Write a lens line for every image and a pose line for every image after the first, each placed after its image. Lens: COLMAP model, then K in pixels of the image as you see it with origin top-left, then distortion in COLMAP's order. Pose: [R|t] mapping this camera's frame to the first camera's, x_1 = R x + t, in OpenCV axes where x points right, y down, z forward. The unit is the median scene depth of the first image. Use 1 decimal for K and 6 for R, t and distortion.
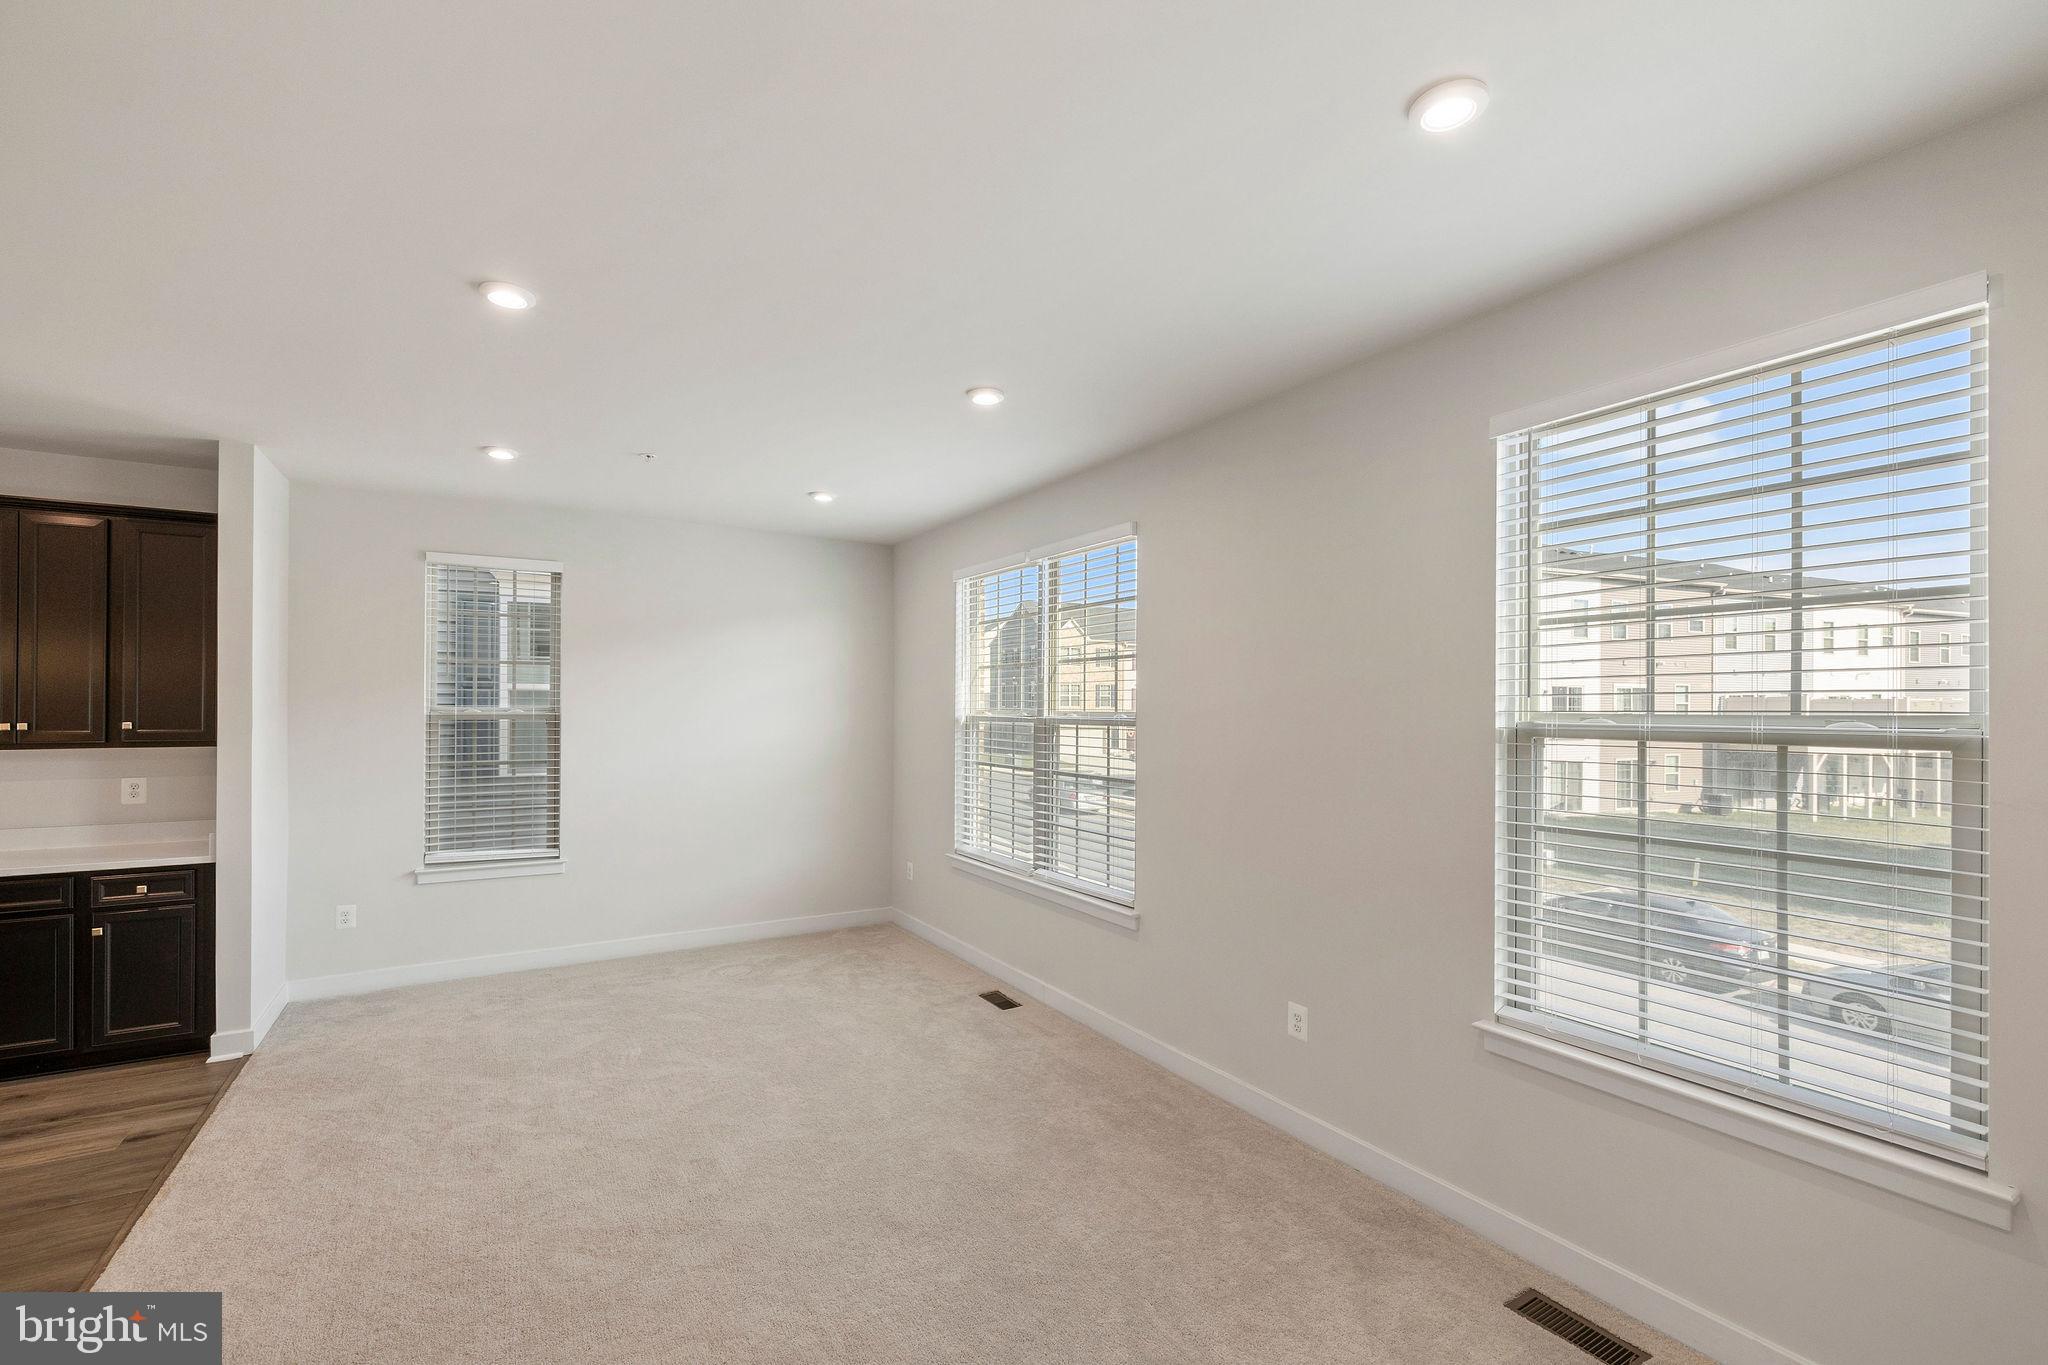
lens RADIAL K [[862.4, 0, 1020.7], [0, 862.4, 715.2], [0, 0, 1]] dist [-0.000495, -0.000068]
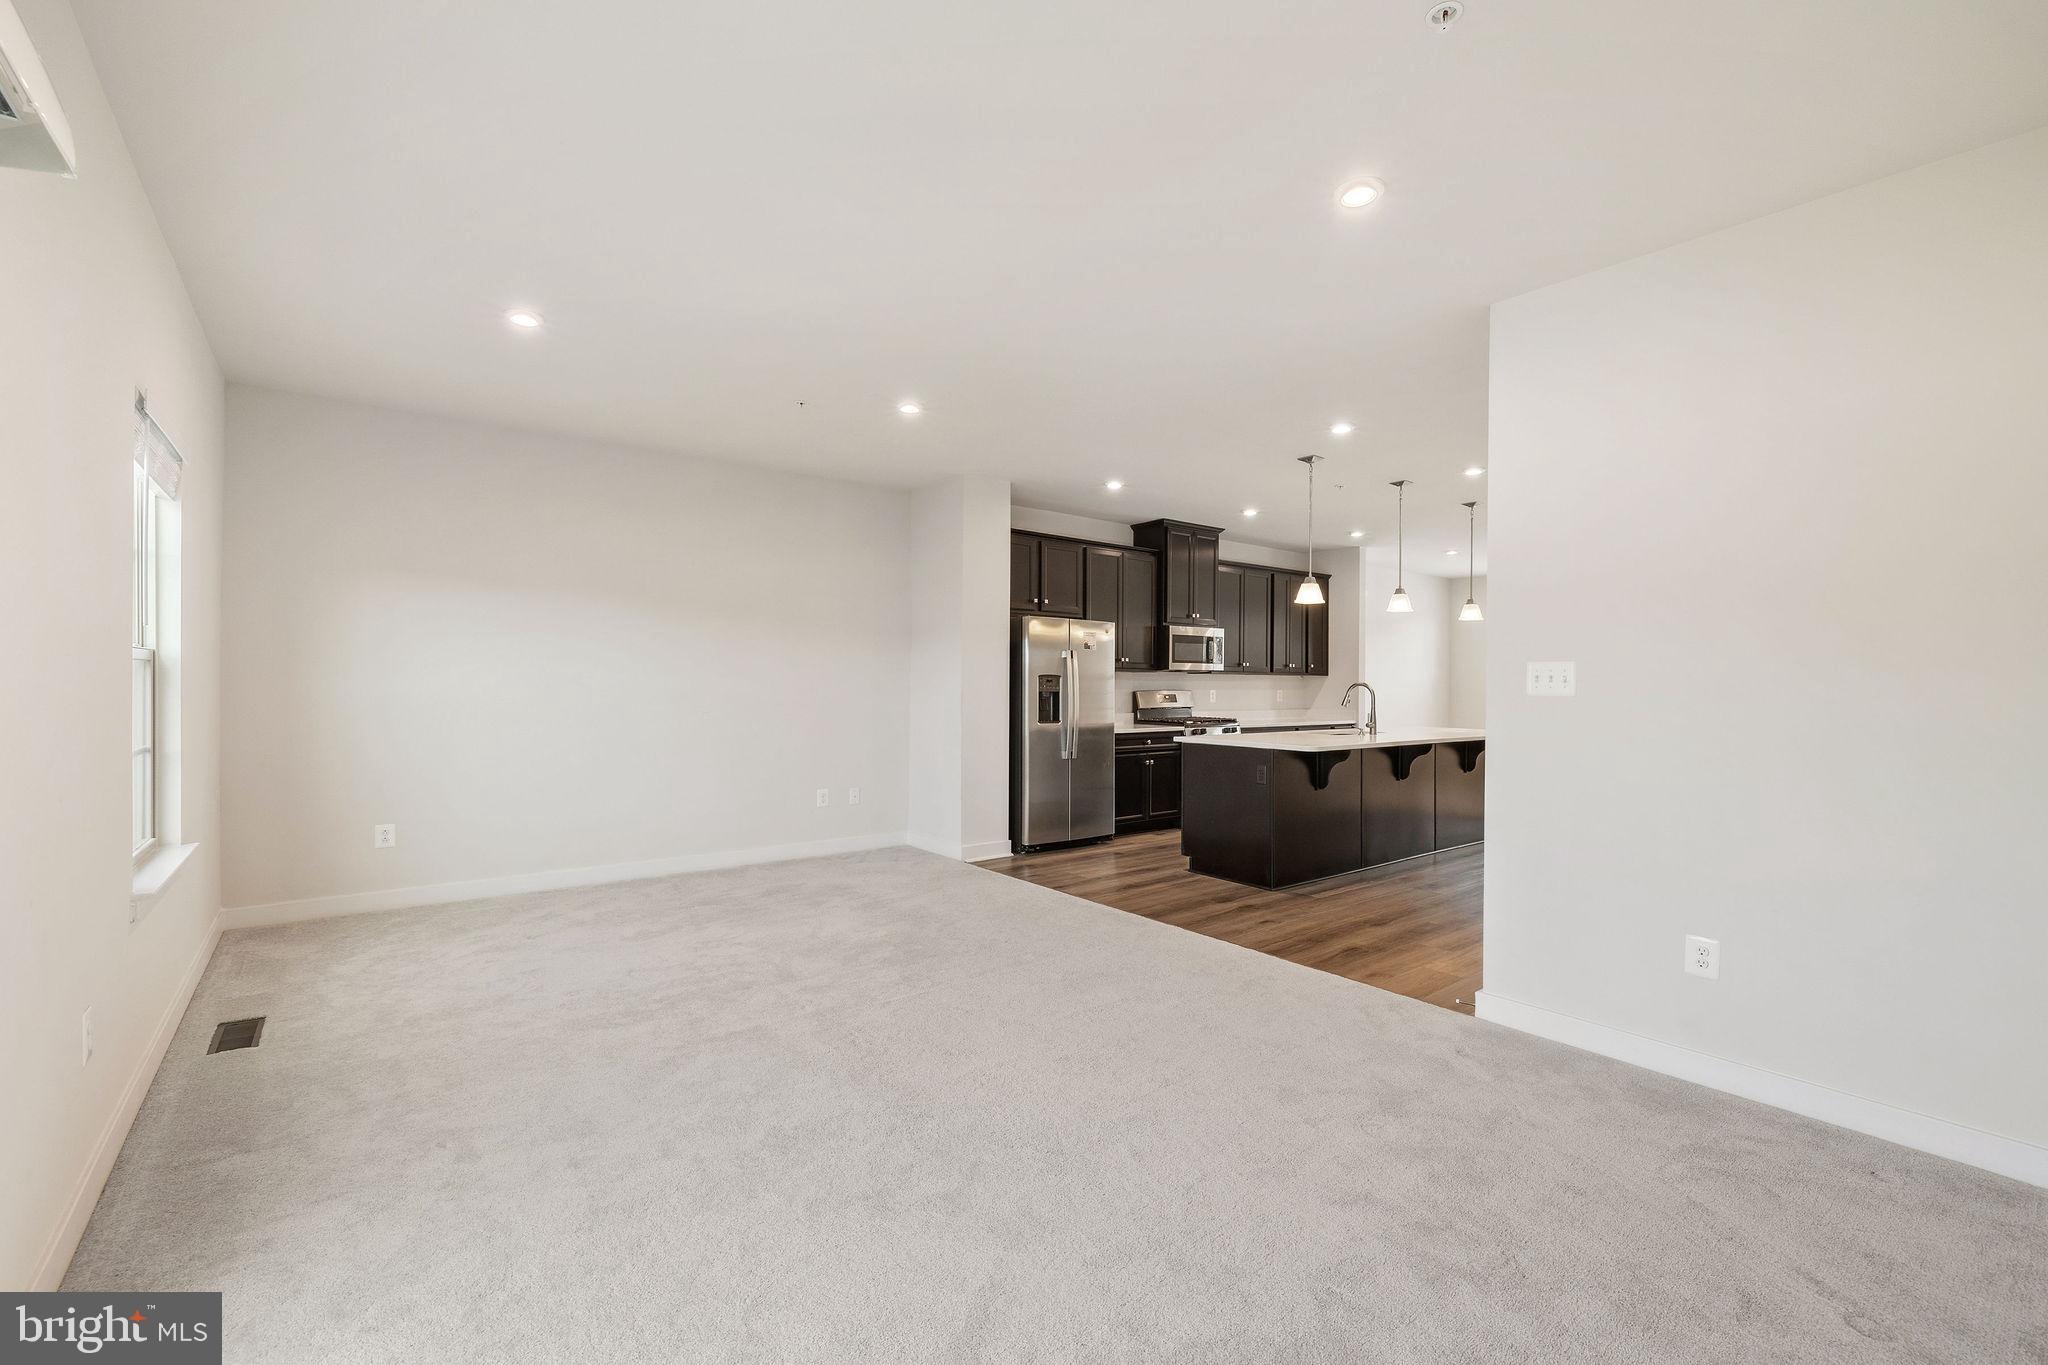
lens RADIAL K [[871.6, 0, 1024.0], [0, 871.6, 682.5], [0, 0, 1]] dist [0.018764, -0.000084]
pose [[0.993947, -0.000036, 0.109859, -2.235073], [-0.000255, 0.999996, 0.002635, 0.055318], [-0.109859, -0.002647, 0.993944, -1.402214]]
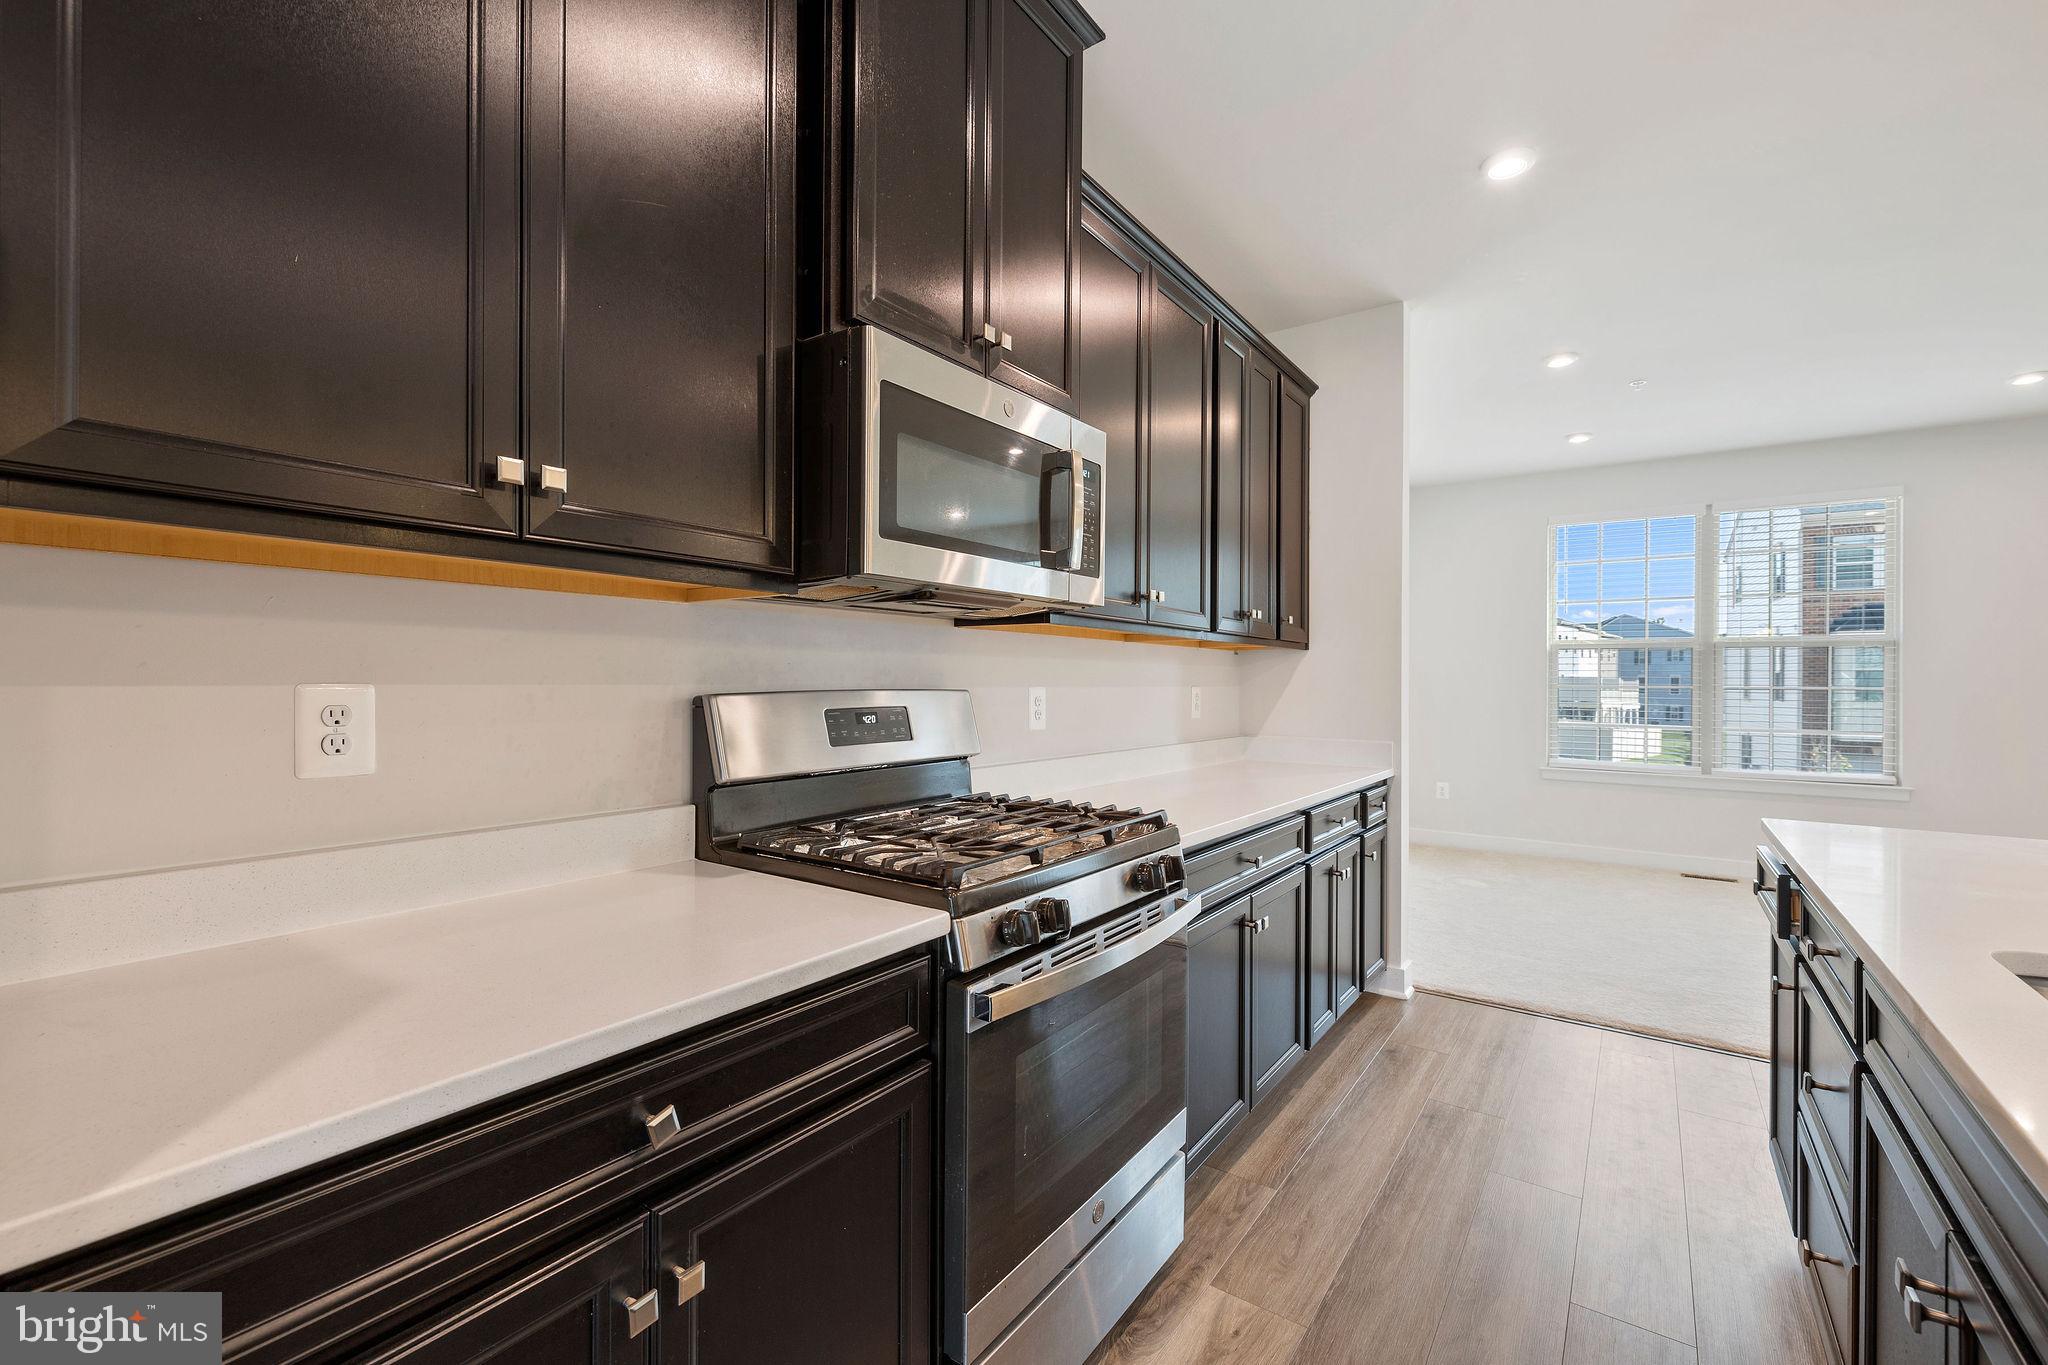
lens RADIAL K [[869.7, 0, 1020.3], [0, 869.7, 674.1], [0, 0, 1]] dist [-0.000685, 0.000213]
pose [[0.924786, 0.004317, 0.380464, -1.721998], [-0.003106, 0.999988, -0.003797, 0.074220], [-0.380475, 0.002329, 0.924788, 0.320754]]
